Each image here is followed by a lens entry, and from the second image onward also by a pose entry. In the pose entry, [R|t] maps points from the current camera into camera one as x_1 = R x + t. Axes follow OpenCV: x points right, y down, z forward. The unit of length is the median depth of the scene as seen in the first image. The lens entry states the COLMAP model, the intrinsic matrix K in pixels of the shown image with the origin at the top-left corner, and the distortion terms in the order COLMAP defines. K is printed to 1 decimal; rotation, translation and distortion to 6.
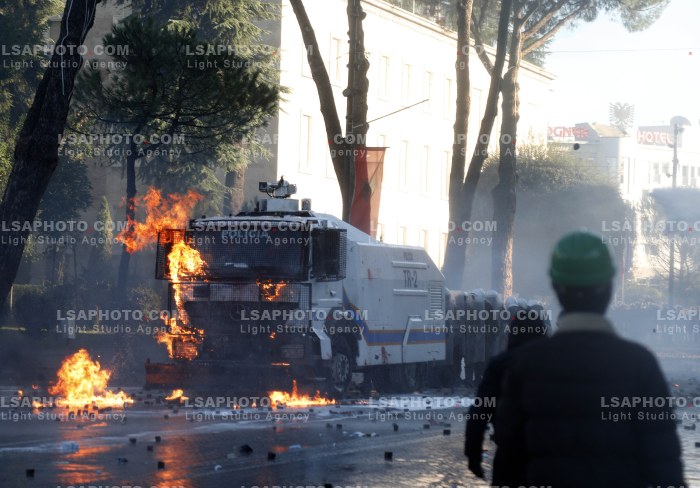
lens RADIAL K [[2457.4, 0, 300.9], [0, 2457.4, 226.5], [0, 0, 1]] dist [1.016364, -1.553888]
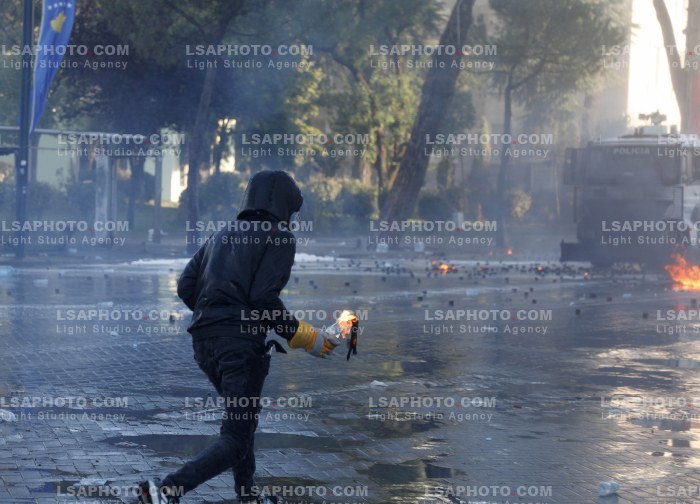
lens RADIAL K [[2435.3, 0, 309.6], [0, 2435.3, 194.8], [0, 0, 1]] dist [1.256341, -2.341093]
pose [[0.989433, 0.000058, -0.144992, 0.014044], [0.003503, 0.999698, 0.024305, -0.003752], [0.144950, -0.024556, 0.989134, -0.264109]]
